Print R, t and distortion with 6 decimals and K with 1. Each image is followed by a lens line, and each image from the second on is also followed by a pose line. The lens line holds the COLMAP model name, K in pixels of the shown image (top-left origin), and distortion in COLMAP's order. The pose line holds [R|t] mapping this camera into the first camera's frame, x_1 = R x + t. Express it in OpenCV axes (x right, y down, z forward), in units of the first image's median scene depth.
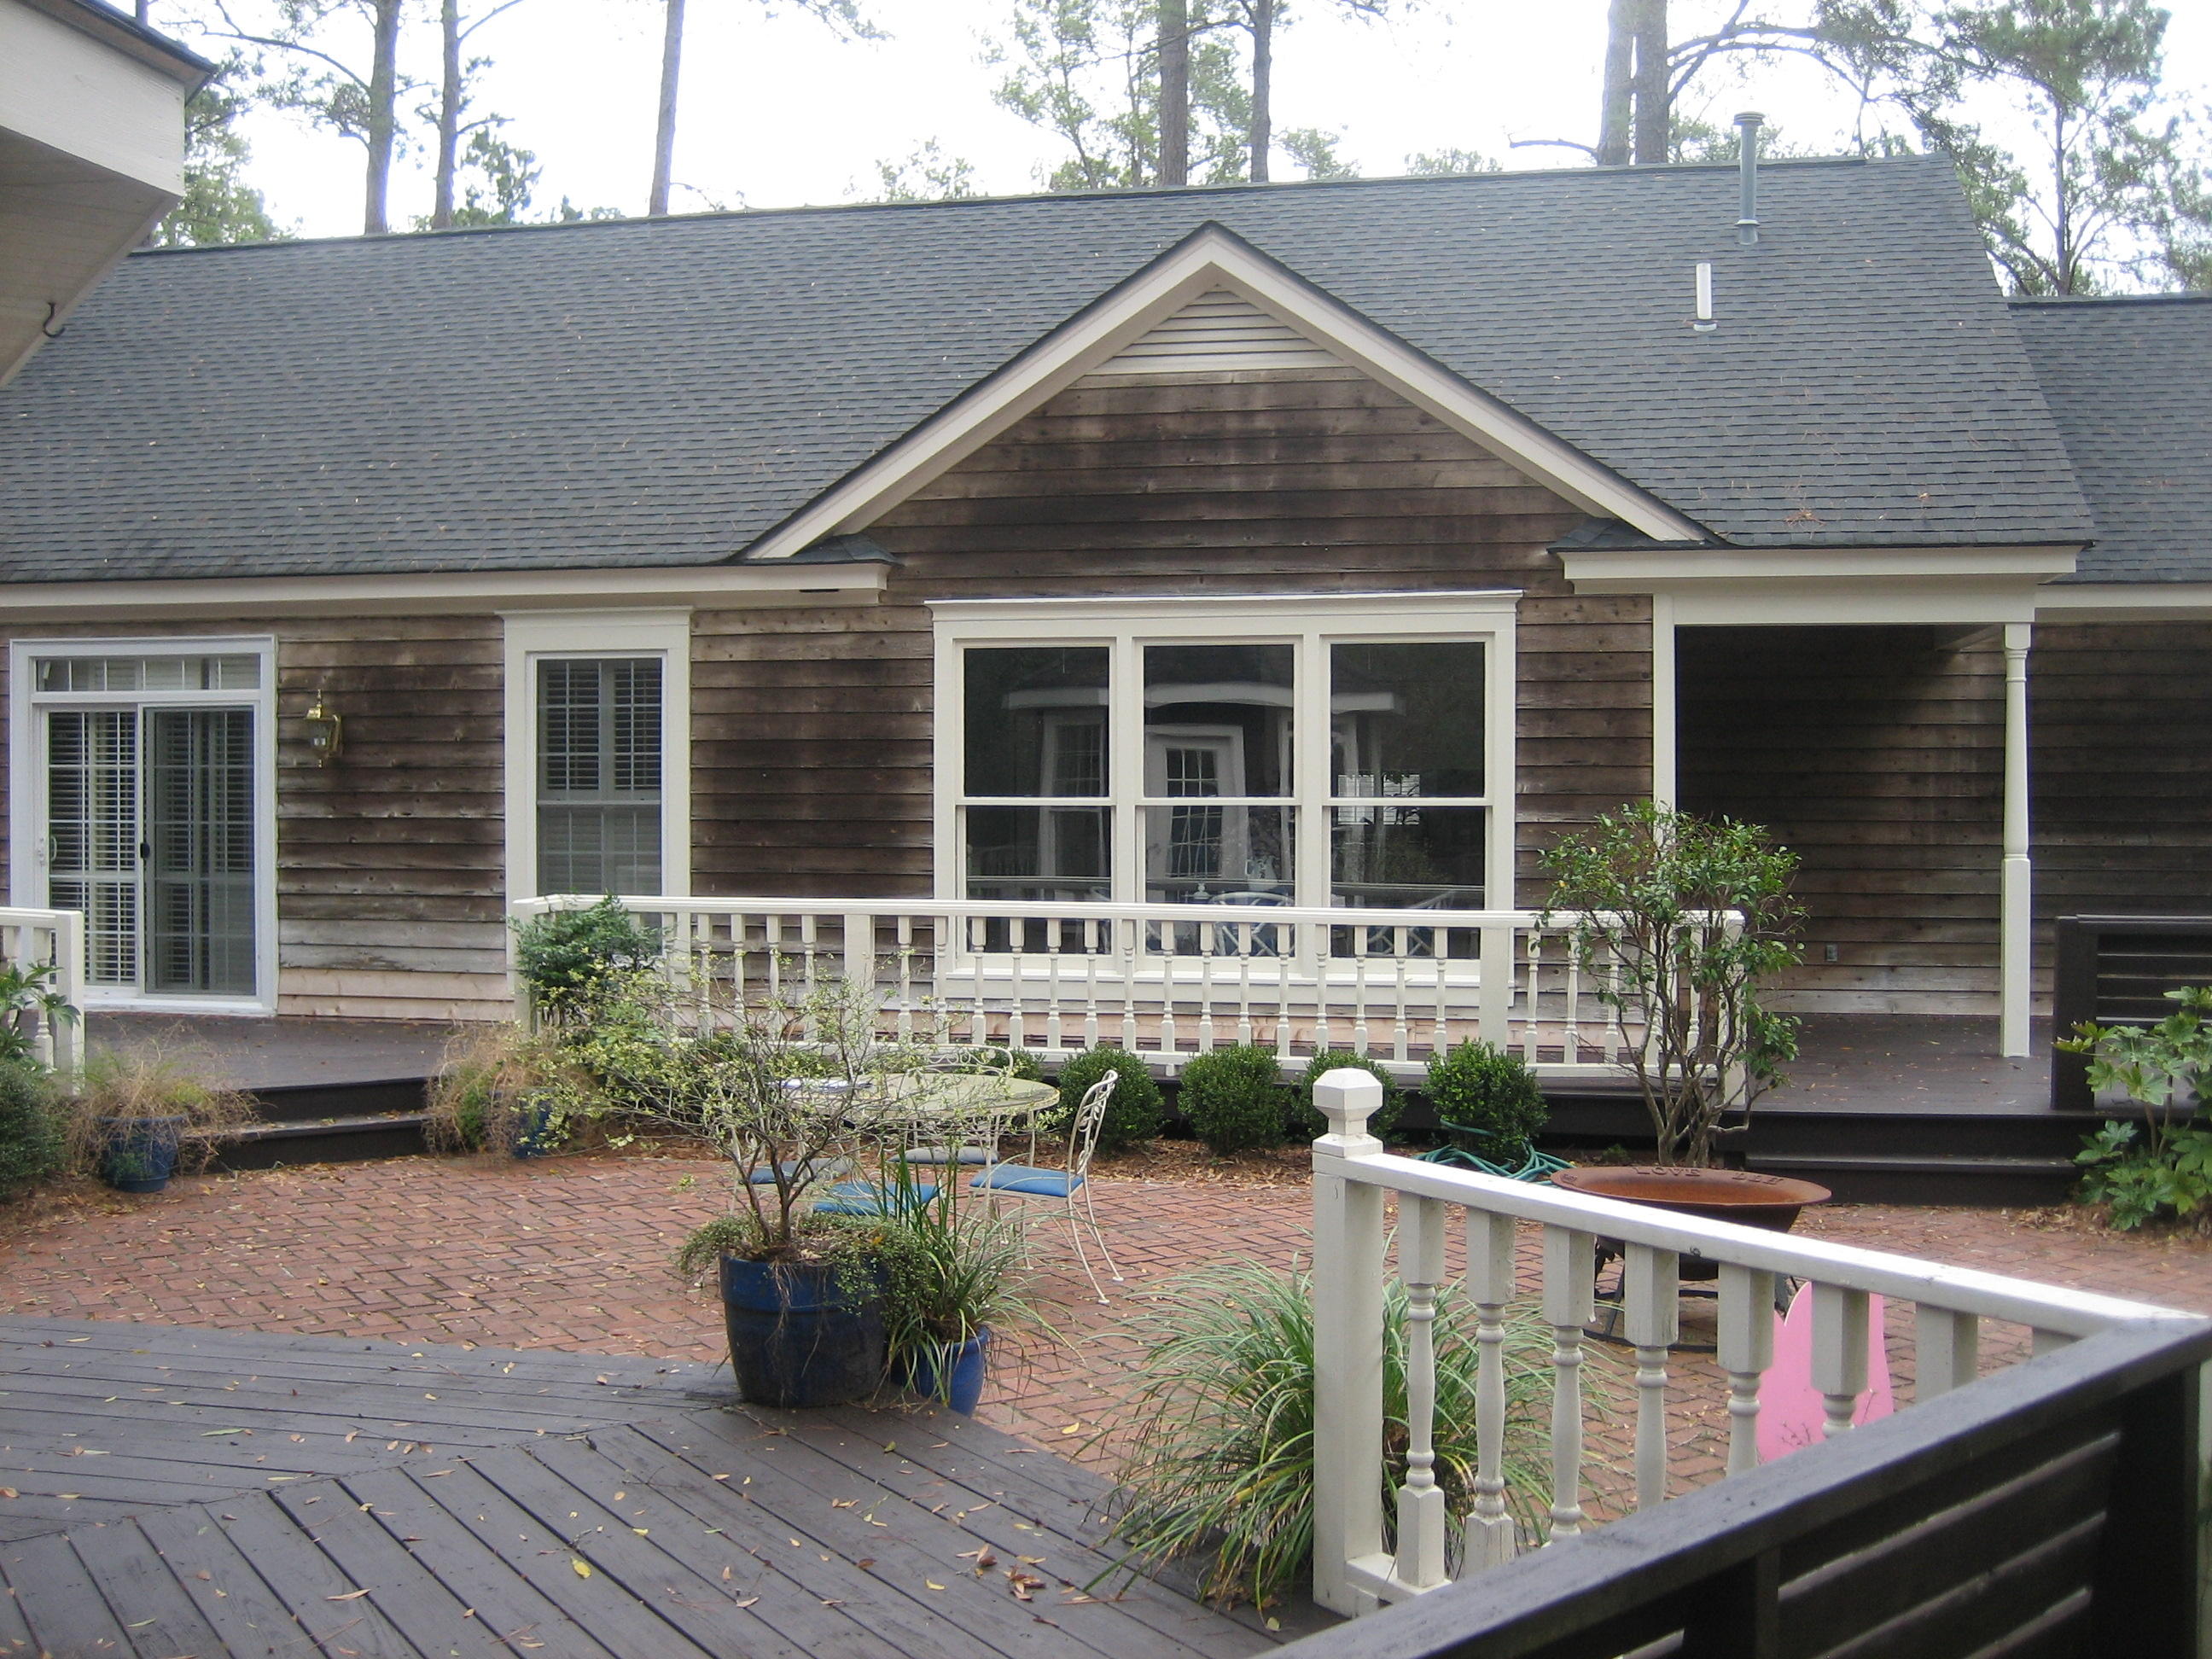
lens RADIAL K [[2317.4, 0, 1108.9], [0, 2317.4, 818.4], [0, 0, 1]] dist [-0.106988, 0.000000]
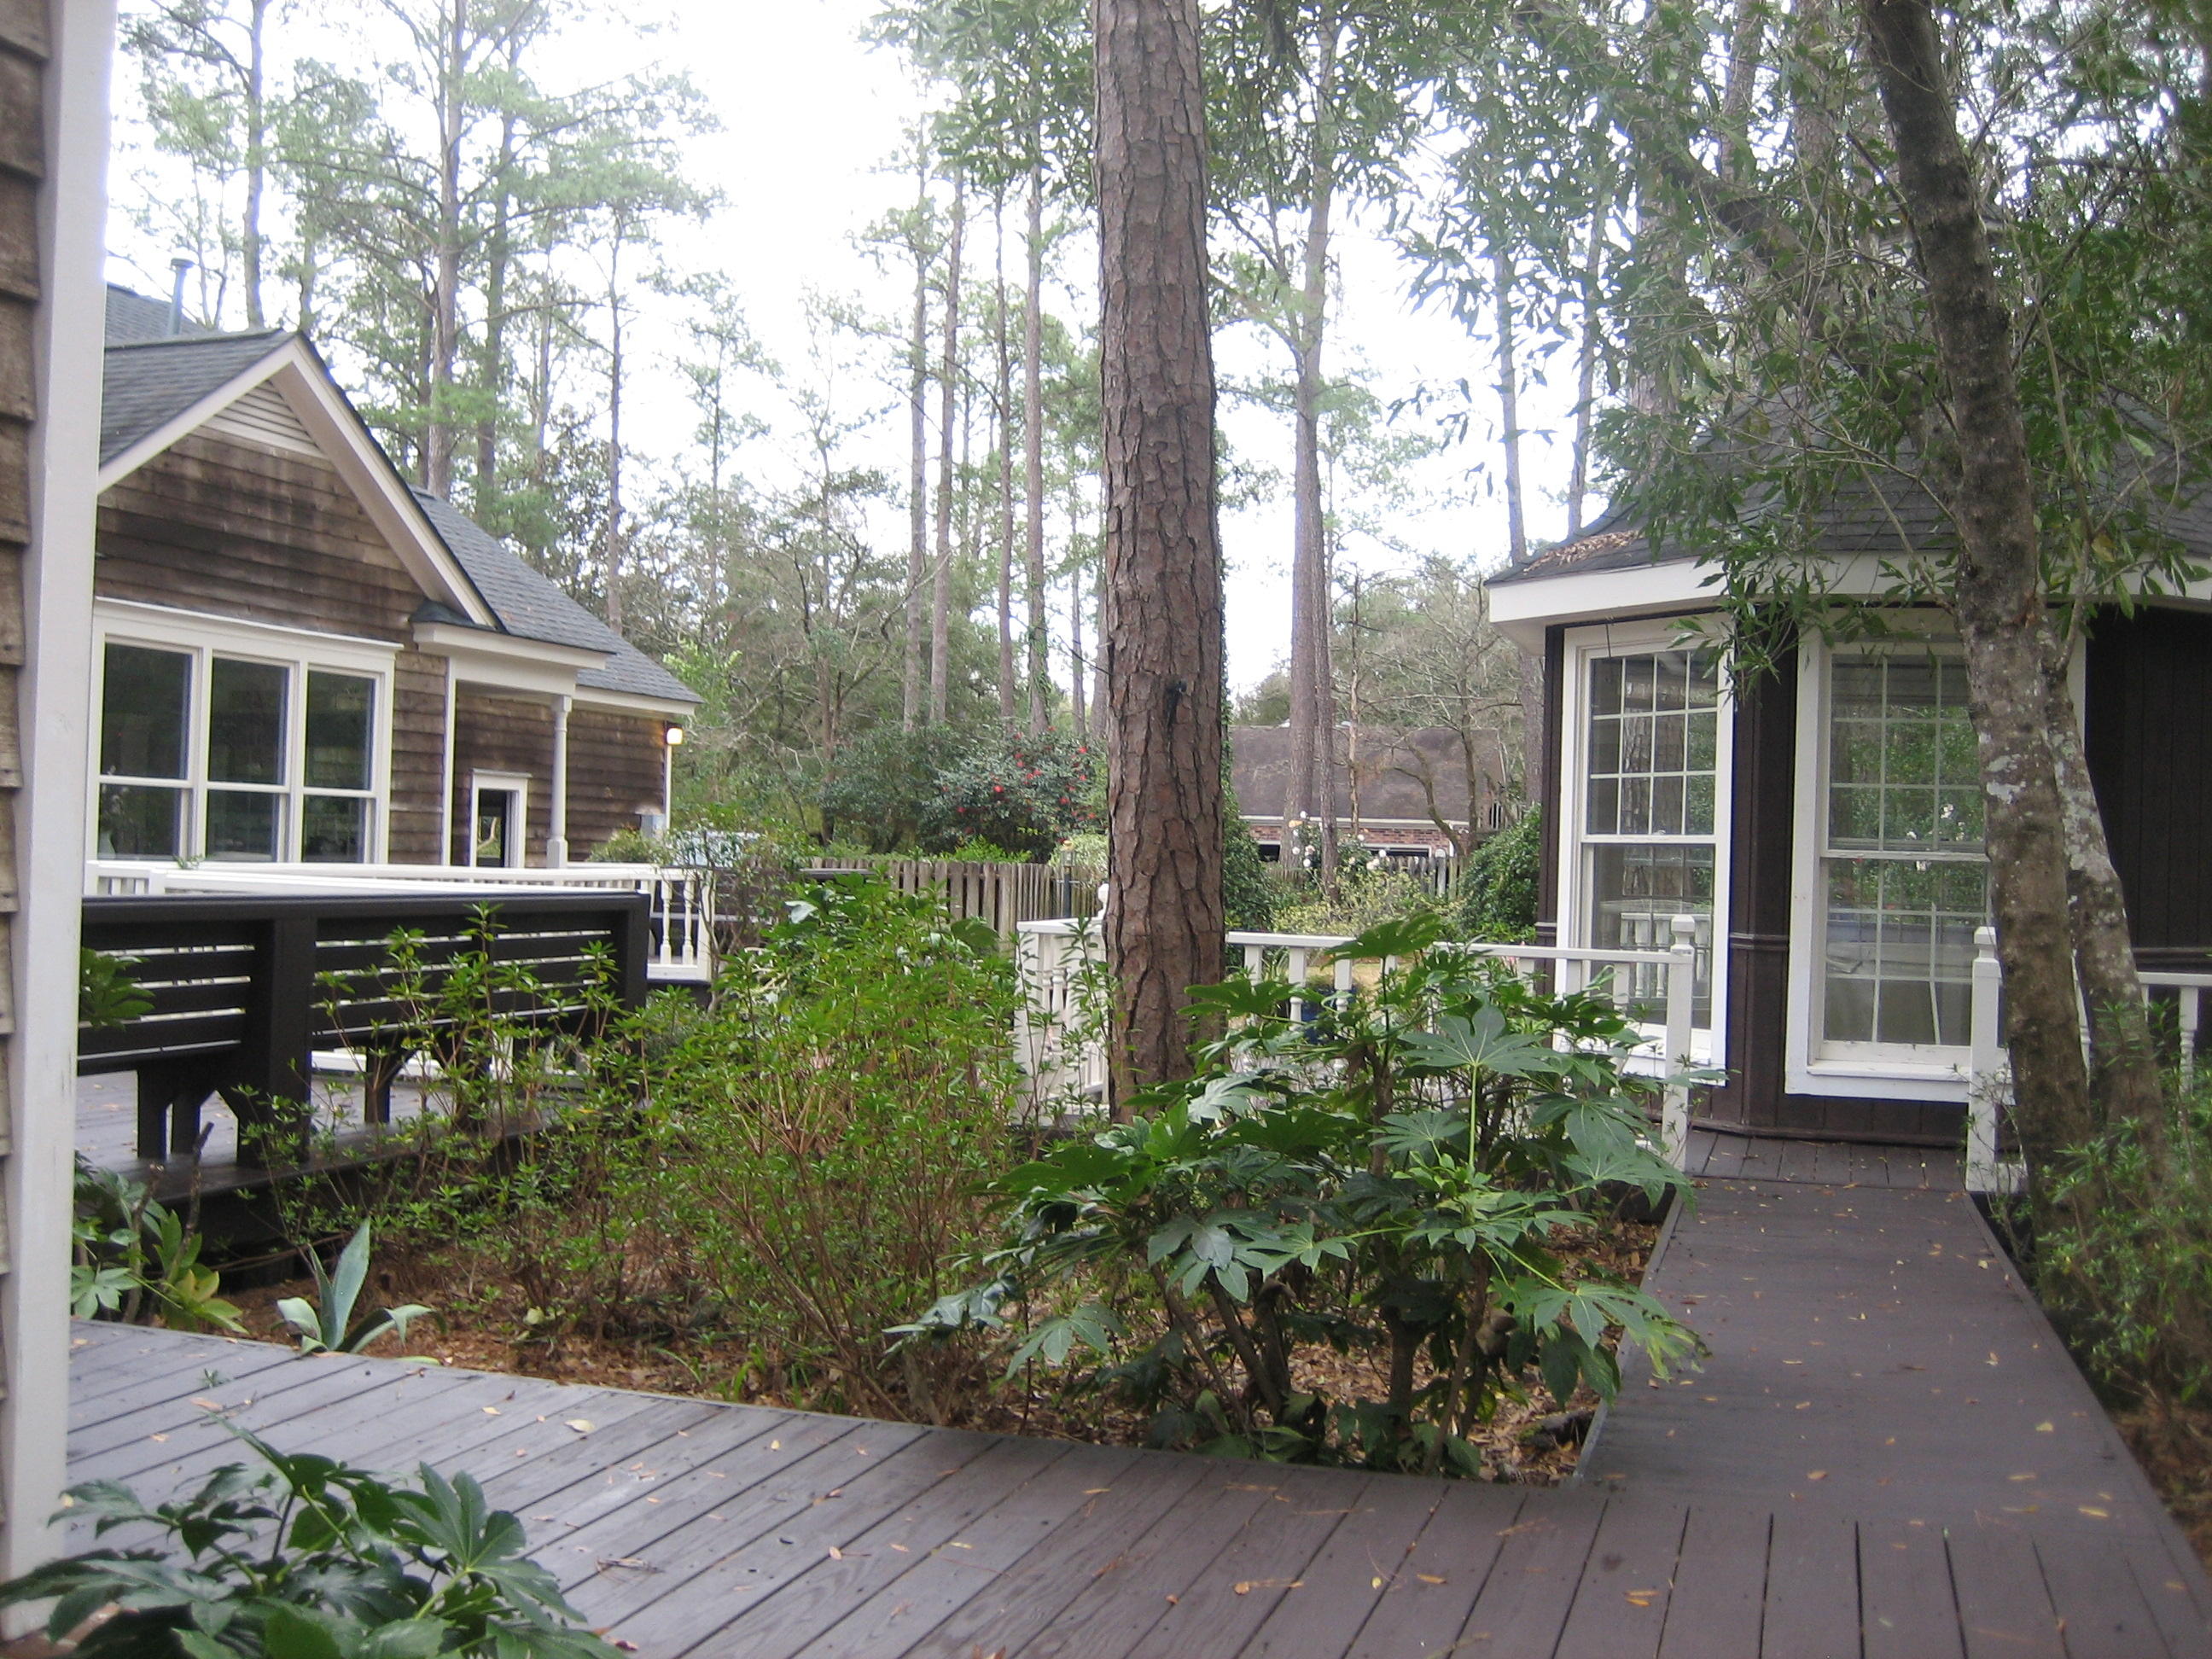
lens RADIAL K [[2317.4, 0, 1111.0], [0, 2317.4, 816.9], [0, 0, 1]] dist [-0.106988, 0.000000]
pose [[0.091545, 0.019082, 0.995618, -1.080666], [-0.016663, 0.999706, -0.017628, 0.021190], [-0.995662, -0.014976, 0.091836, 0.407913]]
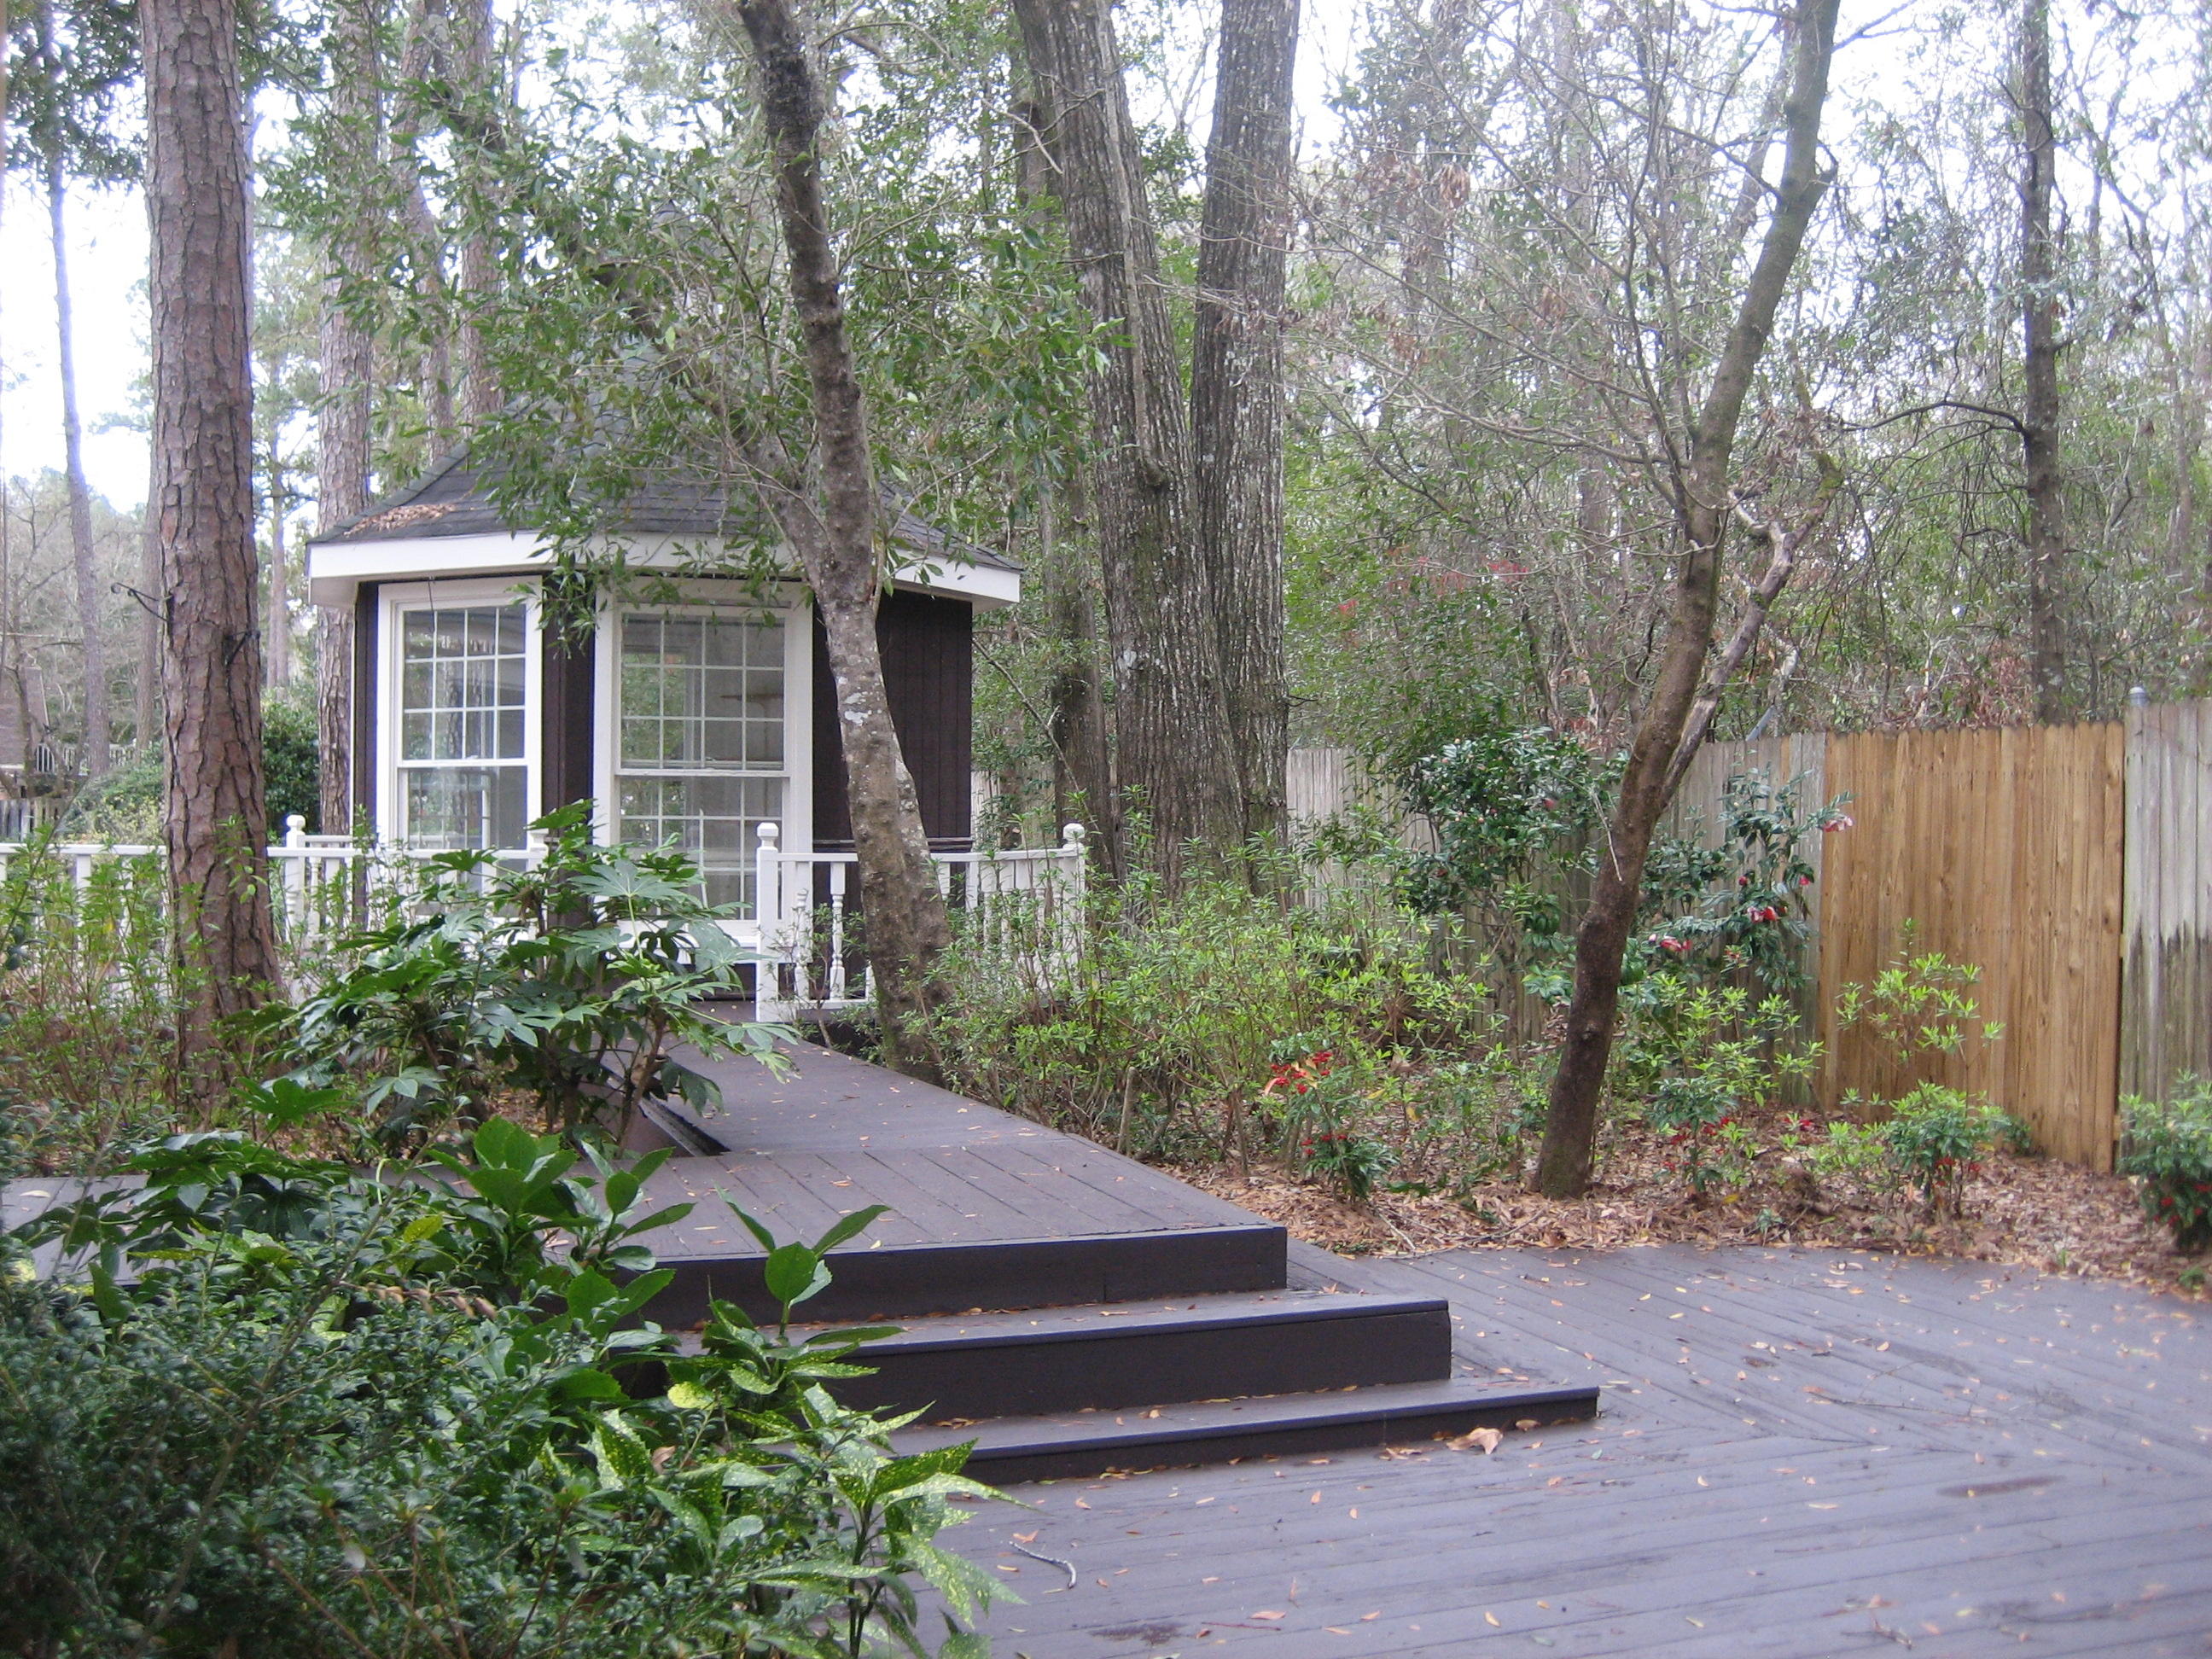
lens RADIAL K [[2317.4, 0, 1109.9], [0, 2317.4, 843.4], [0, 0, 1]] dist [-0.106988, 0.000000]
pose [[-0.511549, -0.010240, 0.859193, -1.218417], [0.004540, 0.999883, 0.014620, 0.031610], [-0.859242, 0.011379, -0.511443, 0.544192]]
